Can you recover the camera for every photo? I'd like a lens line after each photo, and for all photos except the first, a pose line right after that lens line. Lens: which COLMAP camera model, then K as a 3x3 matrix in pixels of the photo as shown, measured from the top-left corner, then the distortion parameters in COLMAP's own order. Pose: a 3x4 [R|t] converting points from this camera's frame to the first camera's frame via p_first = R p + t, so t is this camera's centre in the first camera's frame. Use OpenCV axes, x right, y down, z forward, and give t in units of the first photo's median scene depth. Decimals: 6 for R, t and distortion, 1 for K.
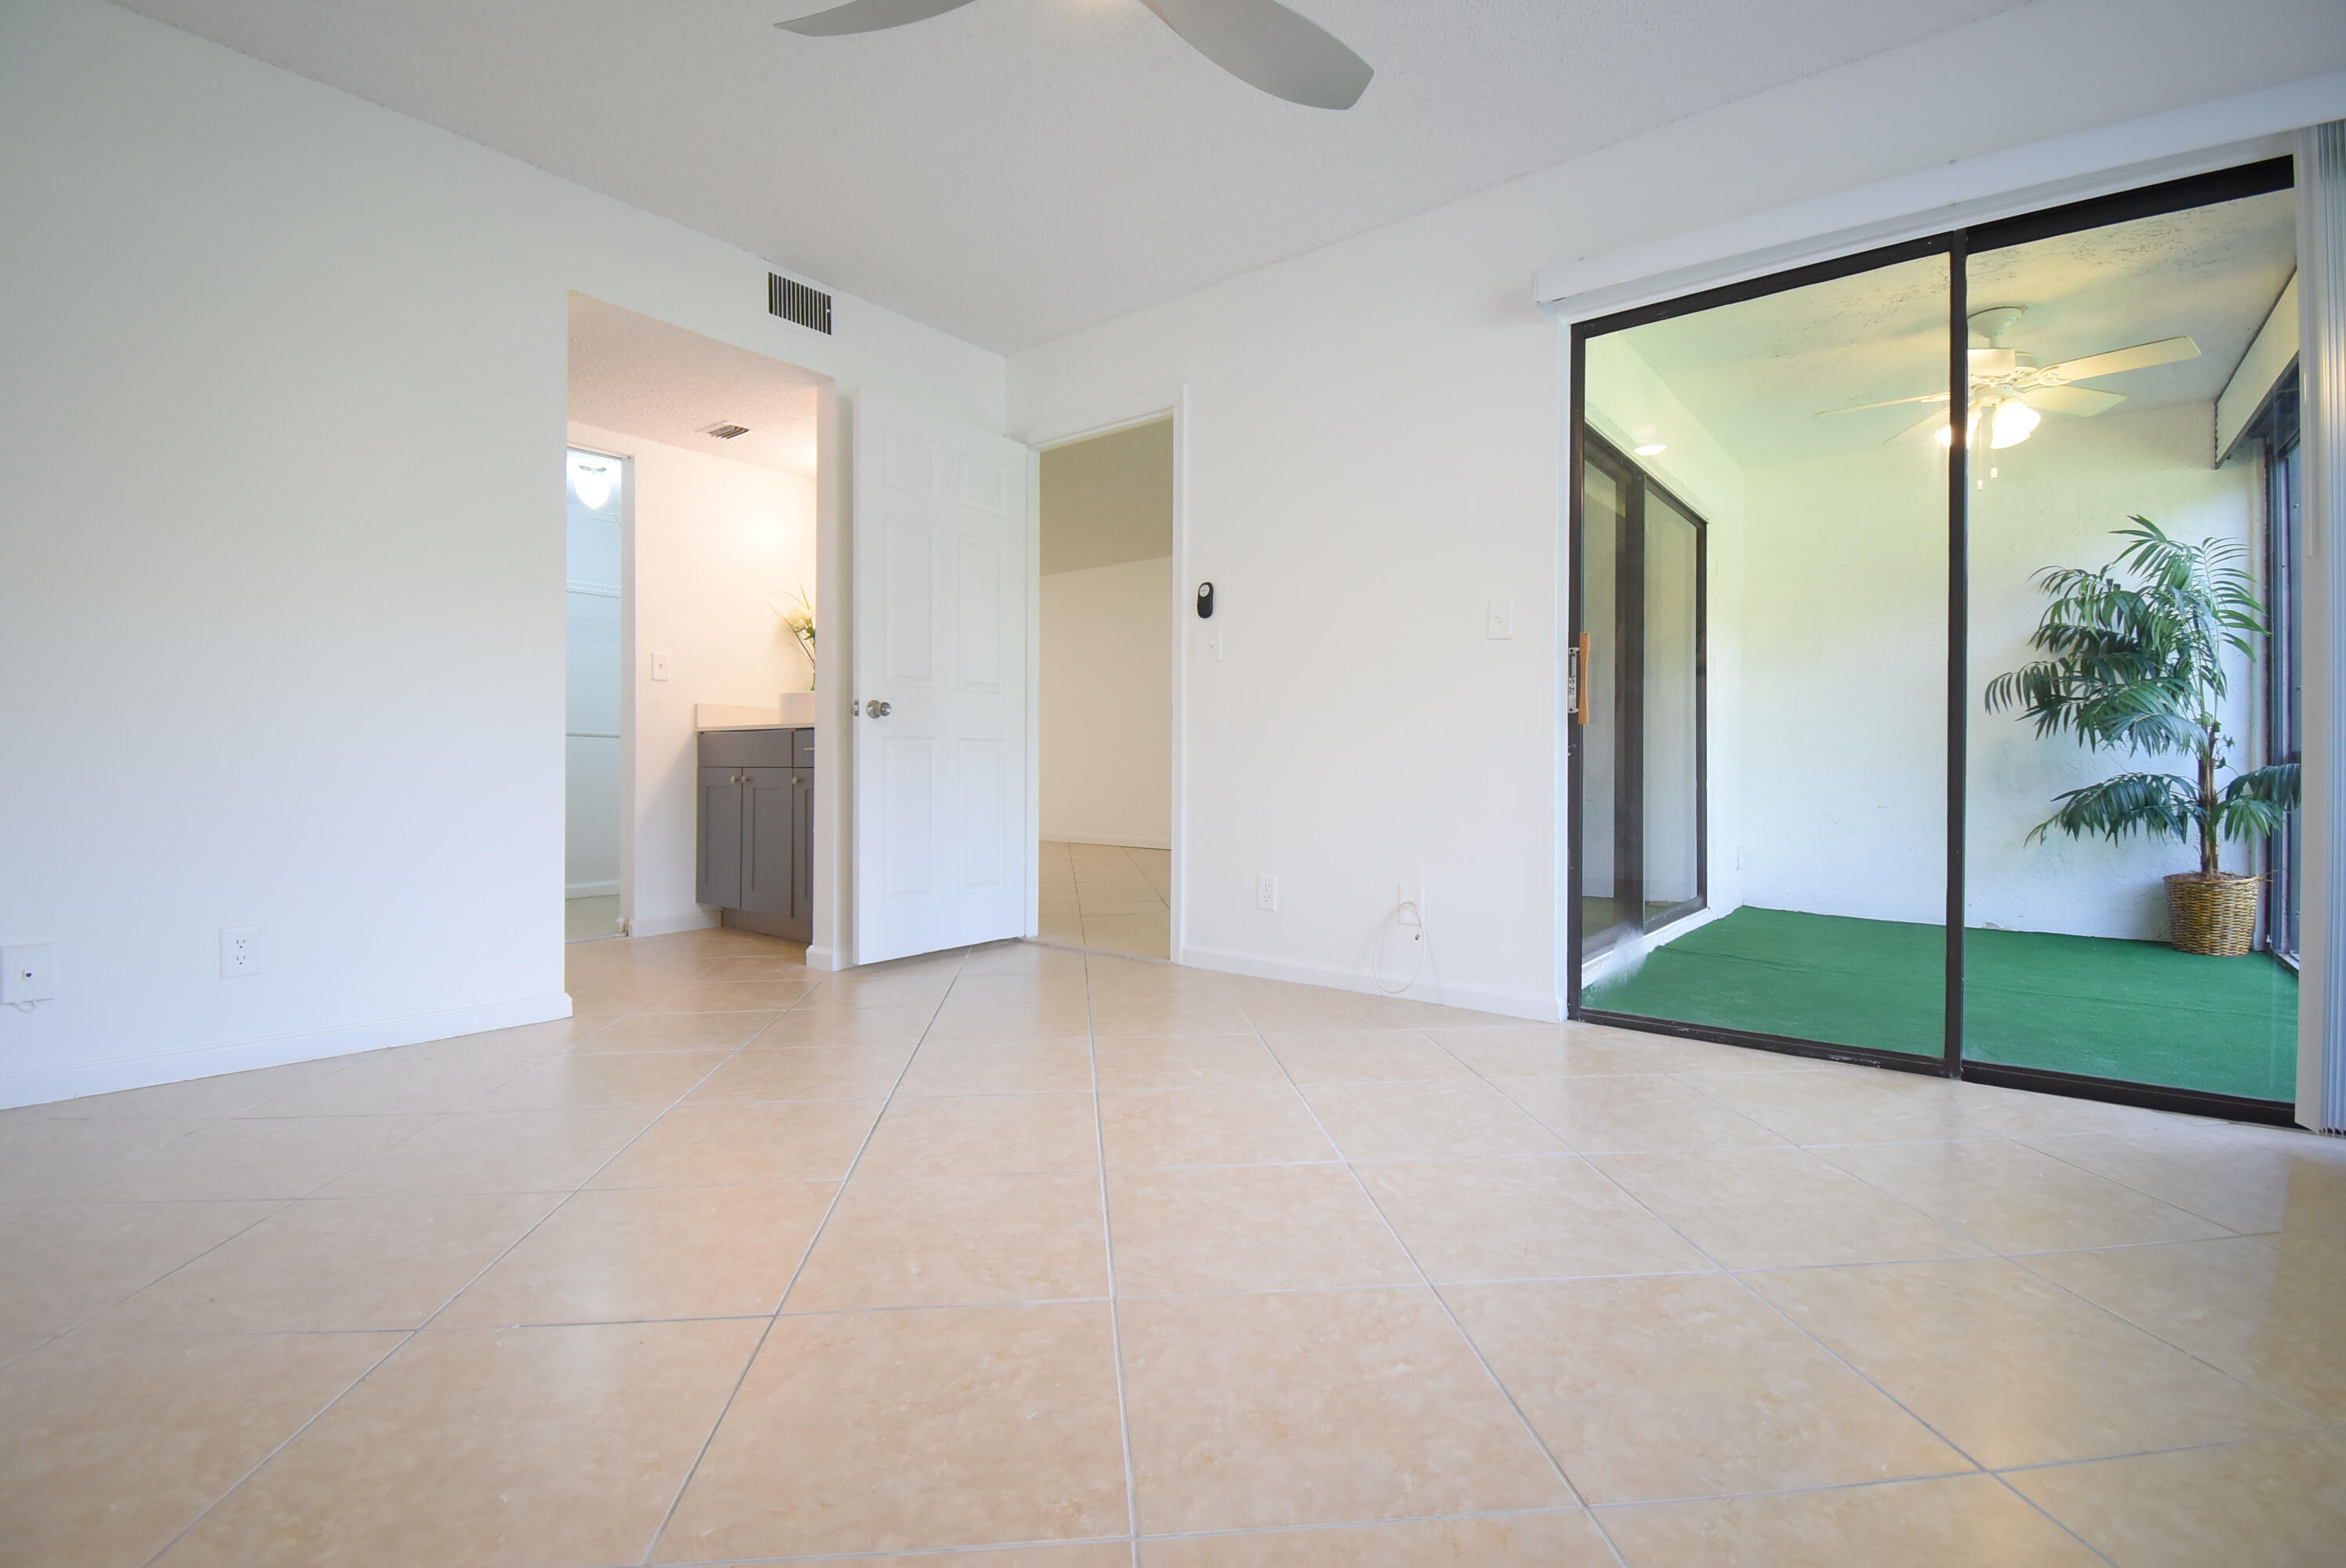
lens RADIAL K [[1046.2, 0, 1174.6], [0, 1046.2, 776.7], [0, 0, 1]] dist [0.027904, -0.032906]
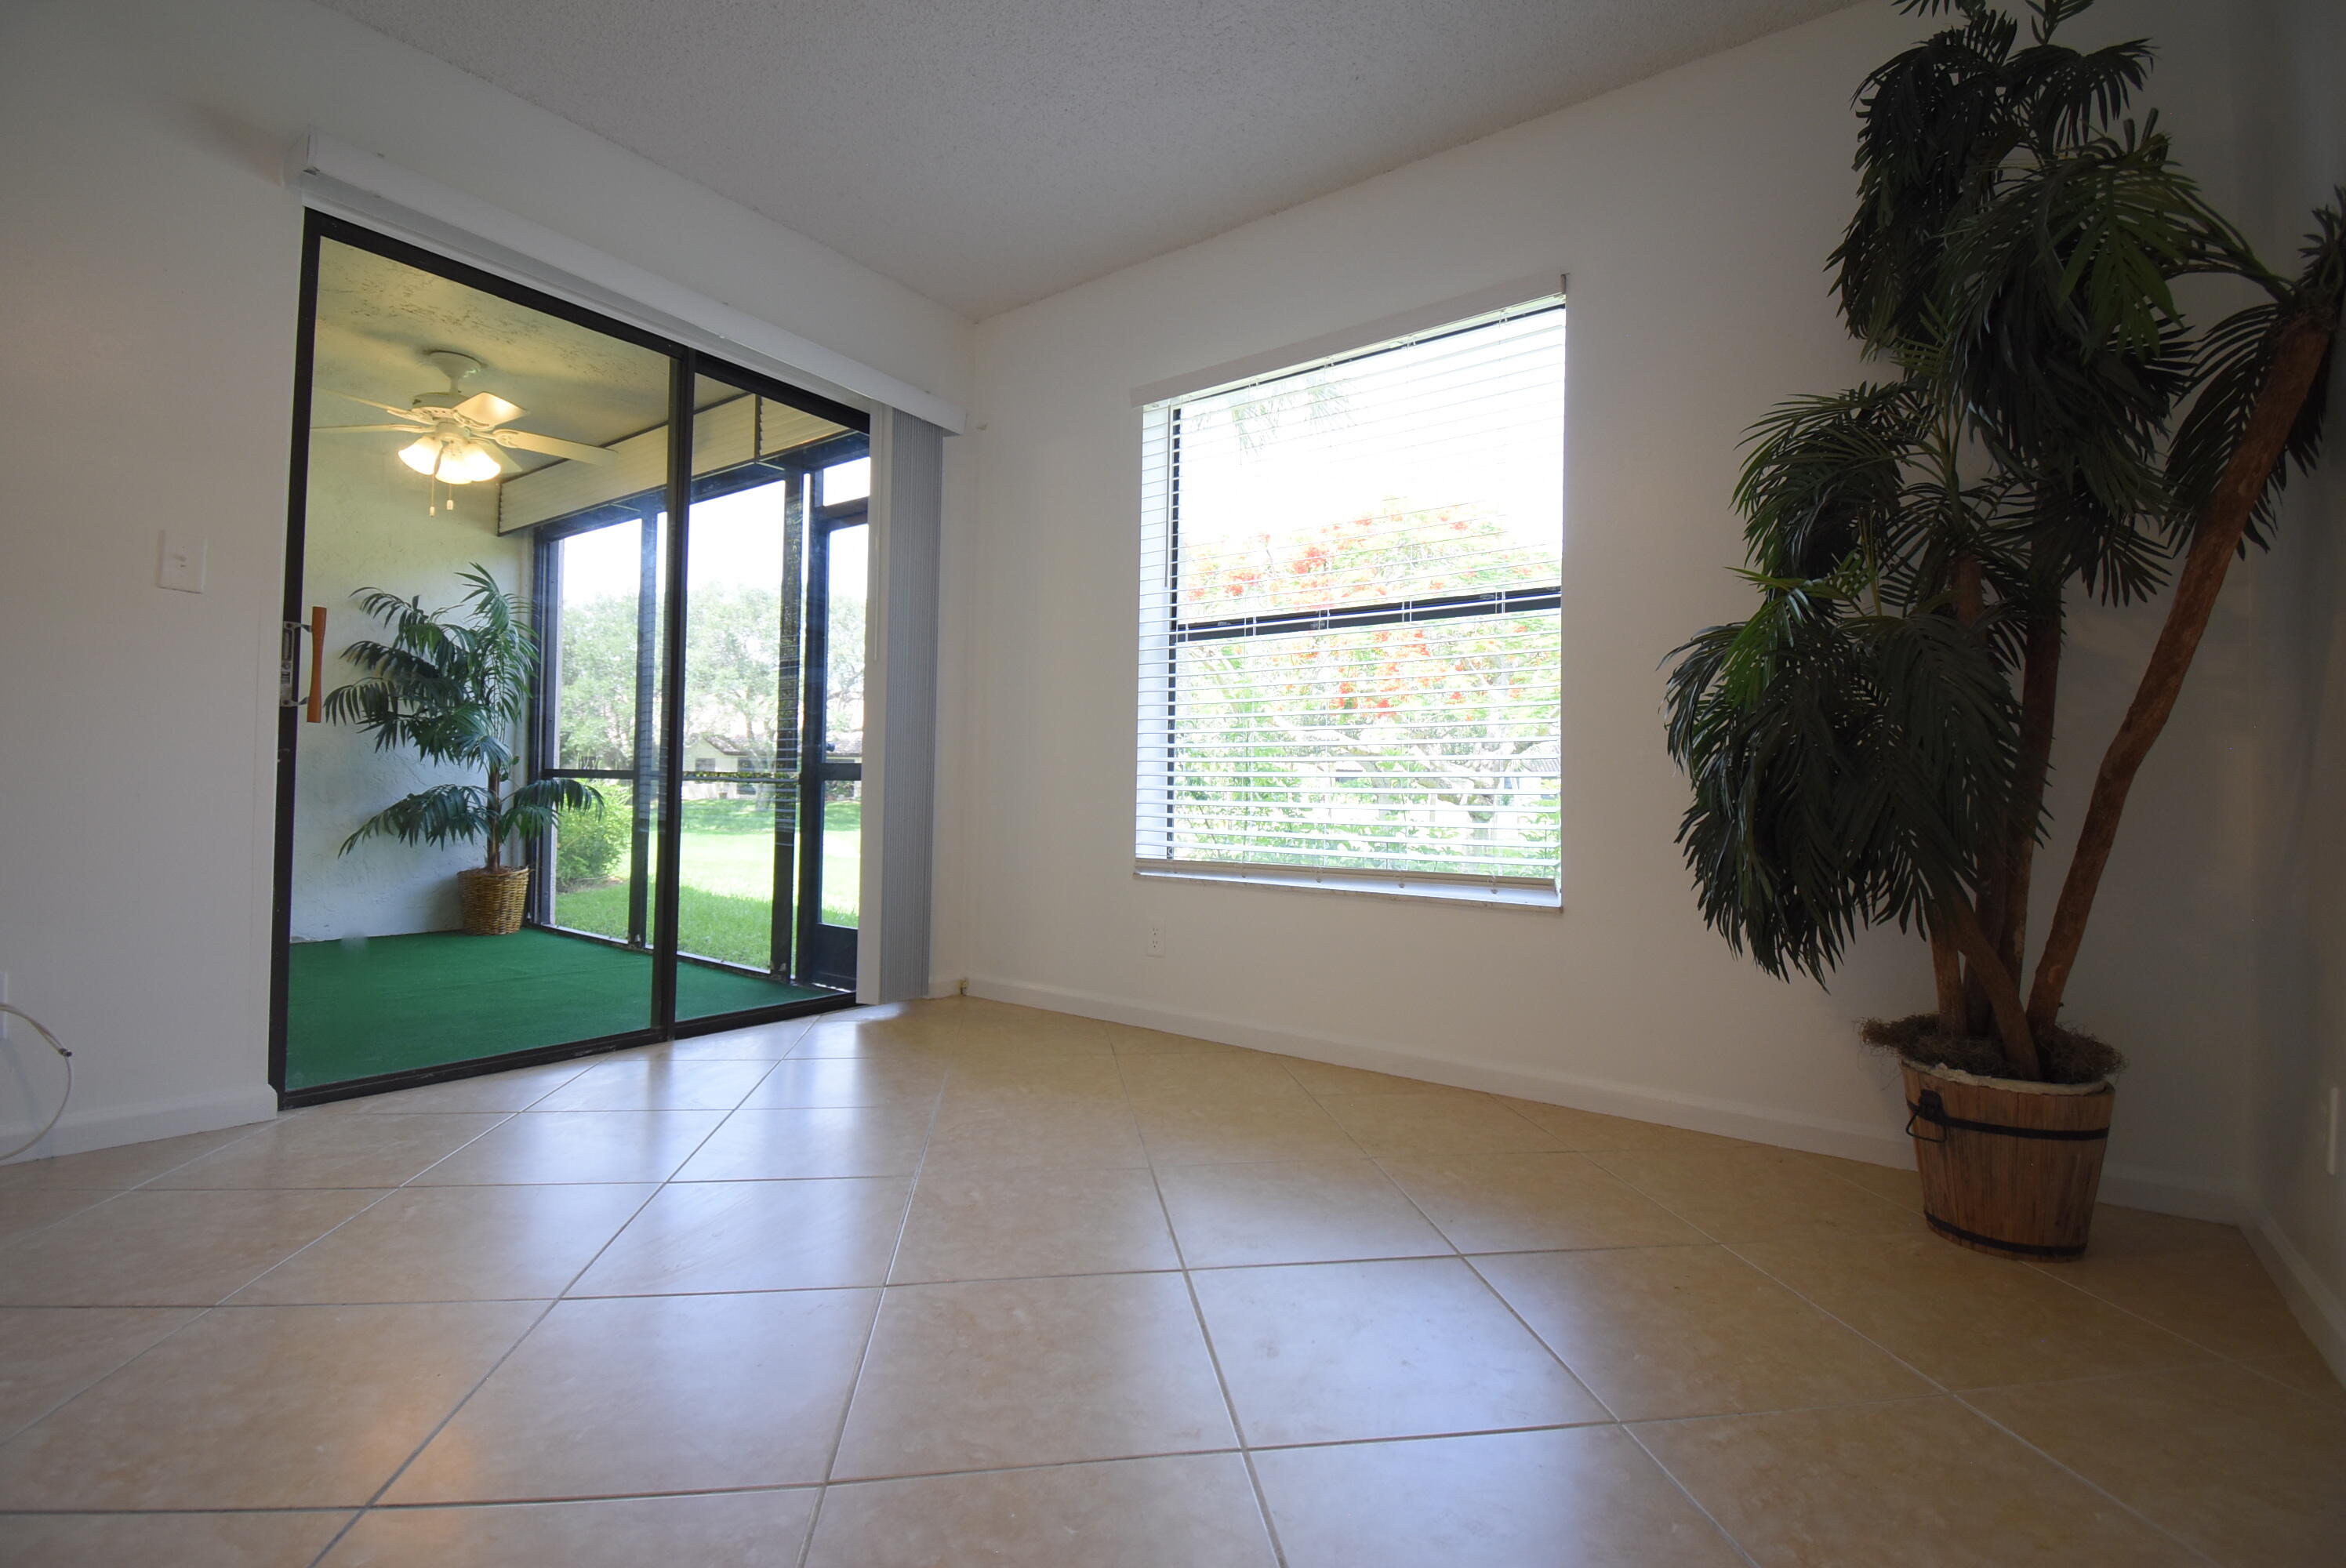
lens RADIAL K [[1046.2, 0, 1174.6], [0, 1046.2, 776.7], [0, 0, 1]] dist [0.027904, -0.032906]
pose [[-0.046038, 0.010806, 0.998881, -0.289065], [-0.002793, 0.999936, -0.010946, -0.002348], [-0.998936, -0.003294, -0.046005, 0.273647]]
